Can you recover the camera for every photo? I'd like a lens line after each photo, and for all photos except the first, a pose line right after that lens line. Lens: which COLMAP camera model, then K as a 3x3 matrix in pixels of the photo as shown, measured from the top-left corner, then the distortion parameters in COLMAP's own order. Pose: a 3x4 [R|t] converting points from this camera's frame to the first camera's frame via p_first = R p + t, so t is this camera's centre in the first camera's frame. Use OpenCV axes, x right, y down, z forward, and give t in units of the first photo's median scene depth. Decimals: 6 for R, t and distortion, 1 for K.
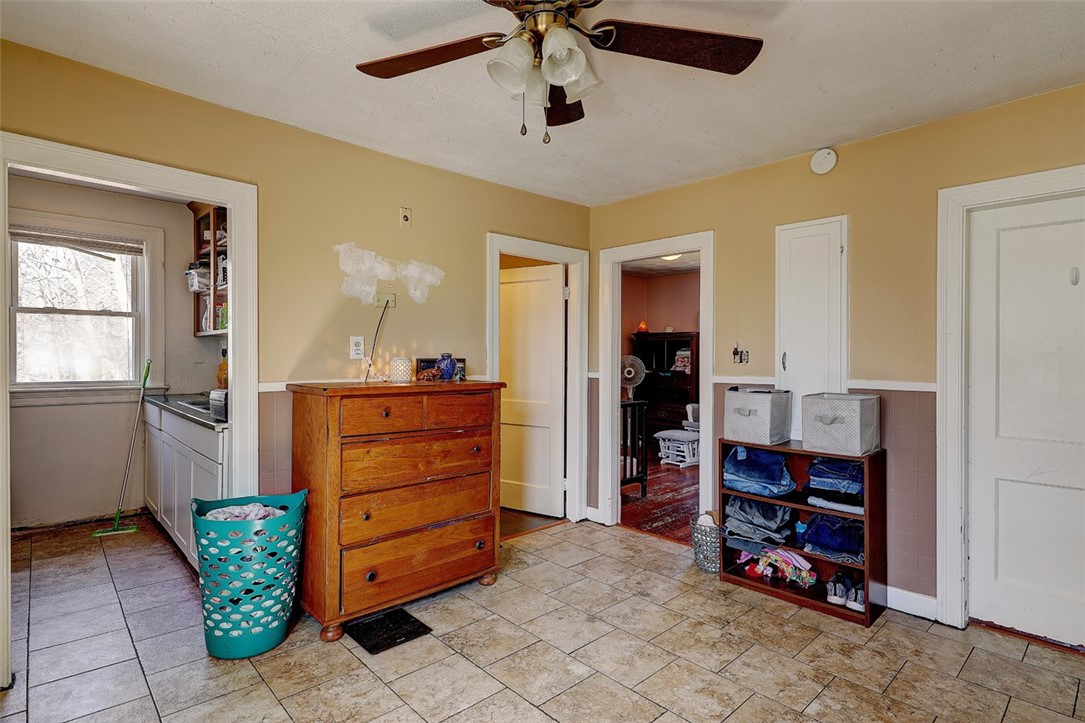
lens RADIAL K [[537.9, 0, 531.3], [0, 537.9, 357.0], [0, 0, 1]] dist [0.009706, -0.003524]
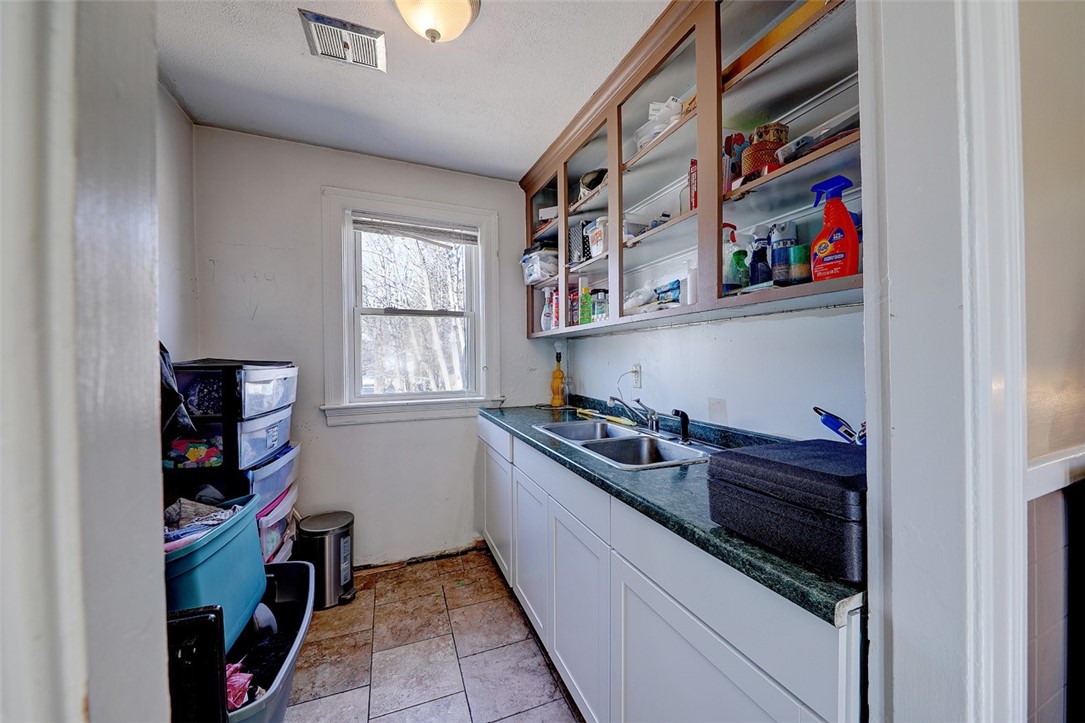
lens RADIAL K [[406.8, 0, 547.5], [0, 406.8, 358.3], [0, 0, 1]] dist [0.001556, -0.000271]
pose [[0.932859, -0.011443, -0.360059, -0.392591], [0.010939, 0.999934, -0.003439, -0.004827], [0.360075, -0.000731, 0.932923, 0.447407]]
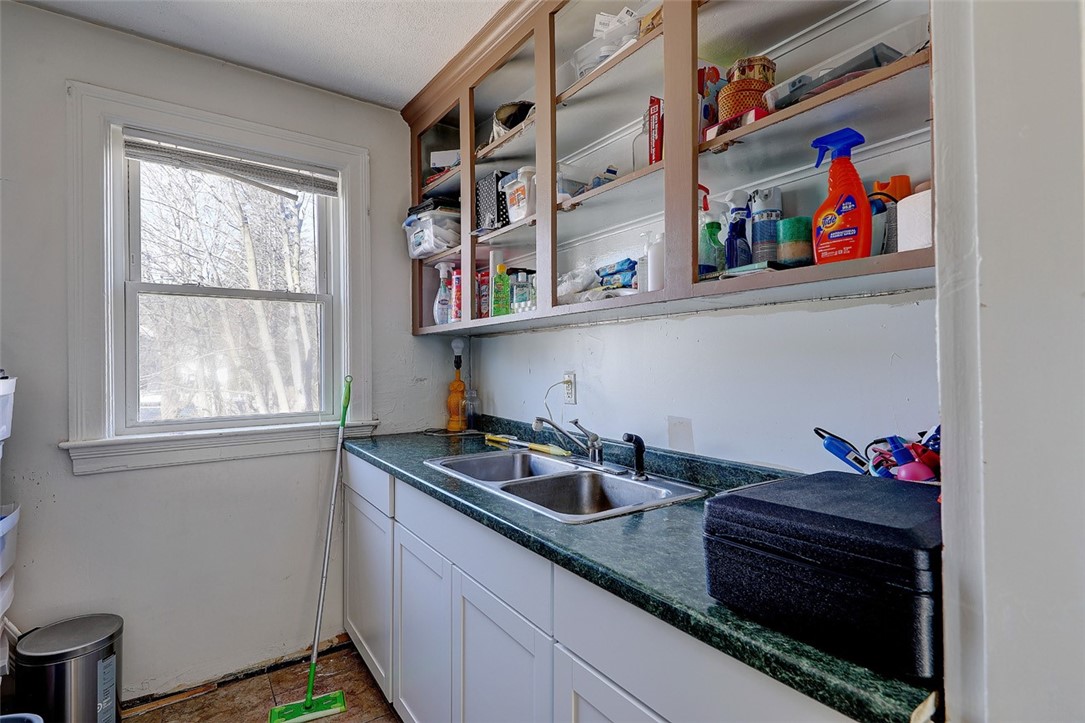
lens RADIAL K [[537.9, 0, 552.9], [0, 537.9, 358.9], [0, 0, 1]] dist [0.009706, -0.003524]
pose [[0.989602, -0.012026, -0.143326, -0.416240], [0.010808, 0.999899, -0.009272, -0.005535], [0.143423, 0.007626, 0.989632, 0.470648]]
